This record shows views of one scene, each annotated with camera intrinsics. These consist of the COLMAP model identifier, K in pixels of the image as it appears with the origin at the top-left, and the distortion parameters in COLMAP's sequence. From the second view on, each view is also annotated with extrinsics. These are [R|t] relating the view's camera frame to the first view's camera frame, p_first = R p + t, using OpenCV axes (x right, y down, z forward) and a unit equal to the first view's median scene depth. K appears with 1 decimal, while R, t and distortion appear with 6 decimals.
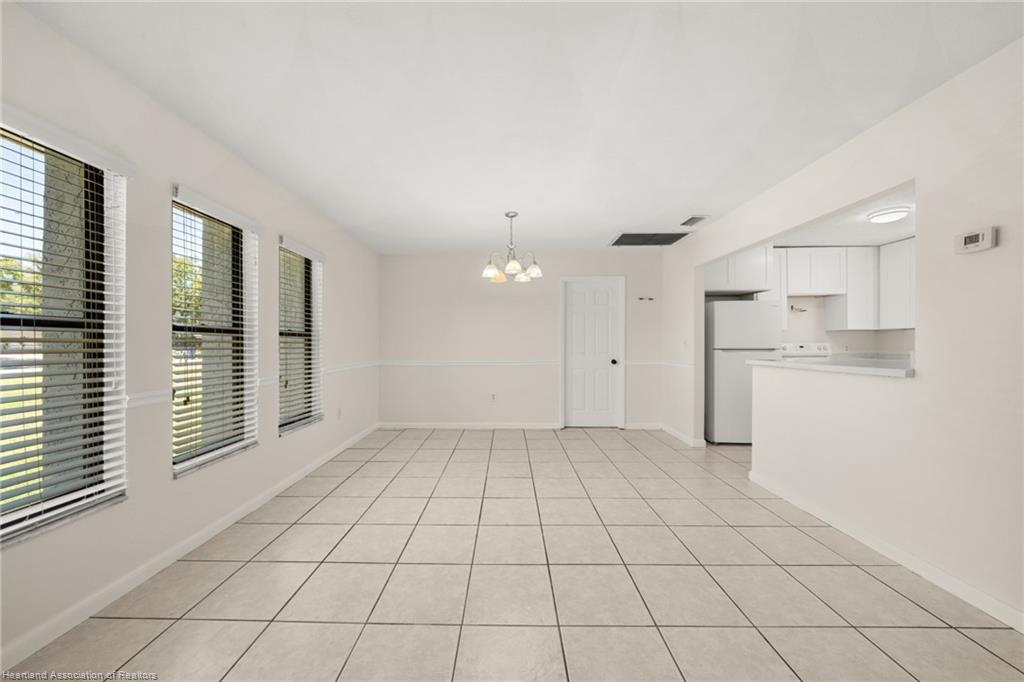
lens RADIAL K [[349.1, 0, 499.2], [0, 349.1, 343.0], [0, 0, 1]] dist [-0.002659, -0.000506]
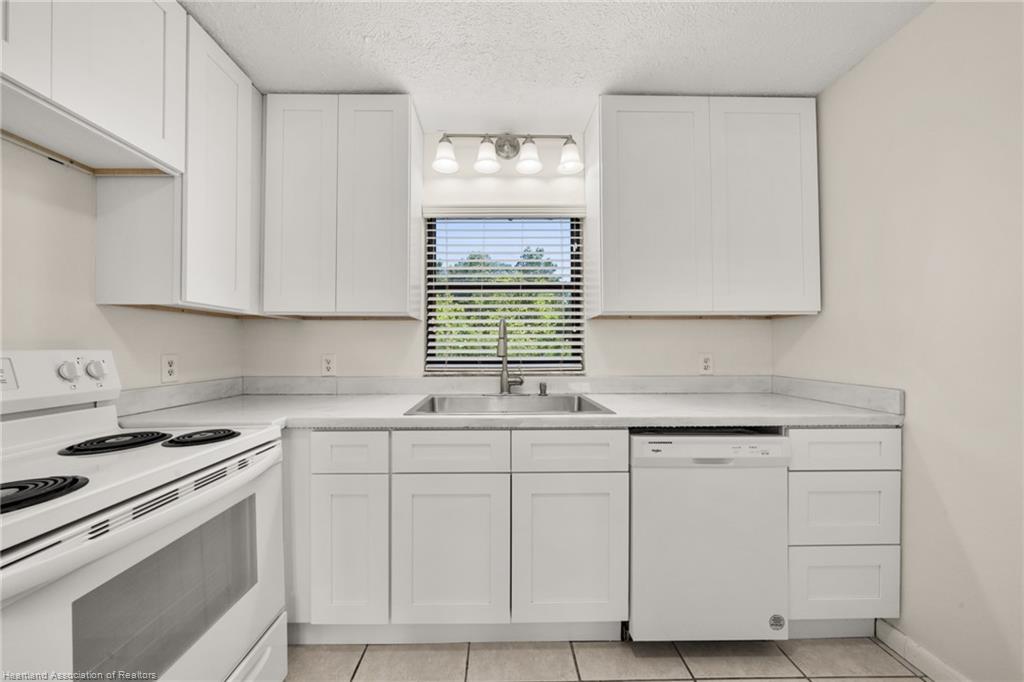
lens RADIAL K [[349.1, 0, 494.4], [0, 349.1, 349.9], [0, 0, 1]] dist [-0.002659, -0.000506]
pose [[-0.012318, 0.007639, 0.999895, 0.700409], [-0.000810, 0.999970, -0.007650, 0.001047], [-0.999924, -0.000904, -0.012311, 0.734280]]
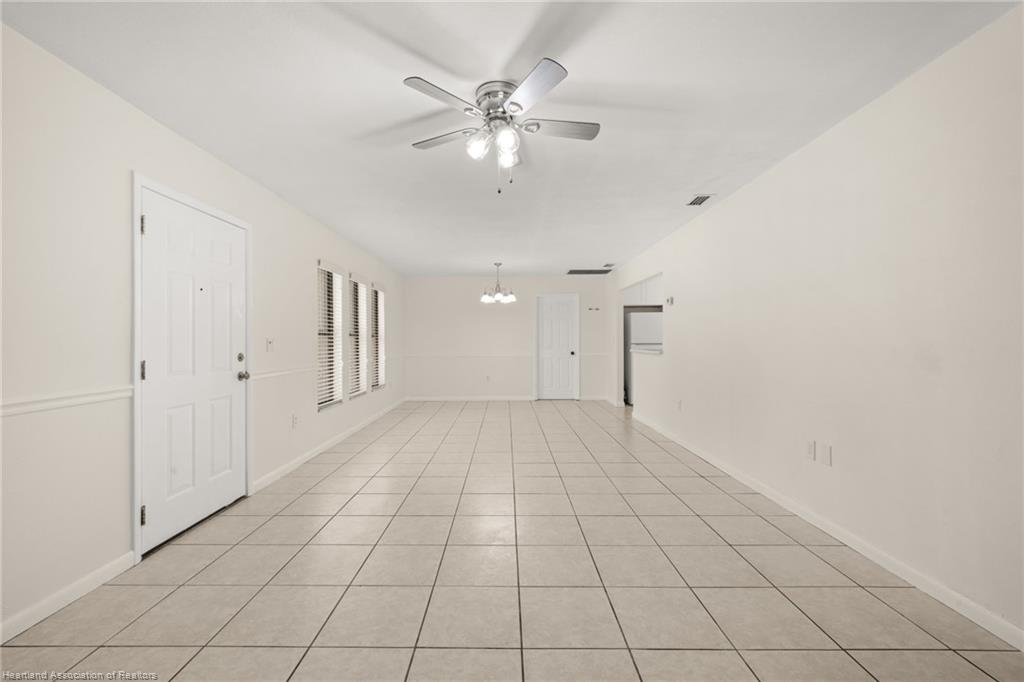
lens RADIAL K [[436.7, 0, 490.8], [0, 436.7, 338.9], [0, 0, 1]] dist [0.003154, -0.001586]
pose [[0.999970, -0.004950, -0.005912, 0.008740], [0.004933, 0.999984, -0.002764, -0.000739], [0.005925, 0.002734, 0.999979, -0.866795]]
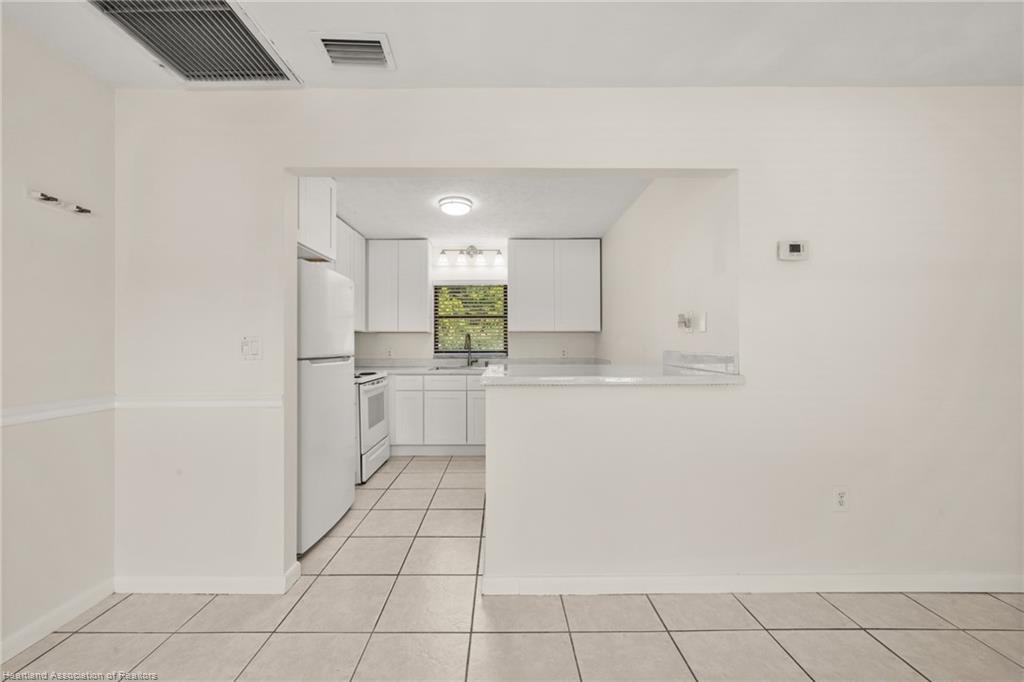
lens RADIAL K [[384.8, 0, 511.8], [0, 384.8, 346.8], [0, 0, 1]] dist [-0.005361, 0.000963]
pose [[-0.021426, 0.001668, 0.999769, 0.078533], [-0.000260, 0.999999, -0.001674, 0.000239], [-0.999770, -0.000296, -0.021425, 0.624746]]
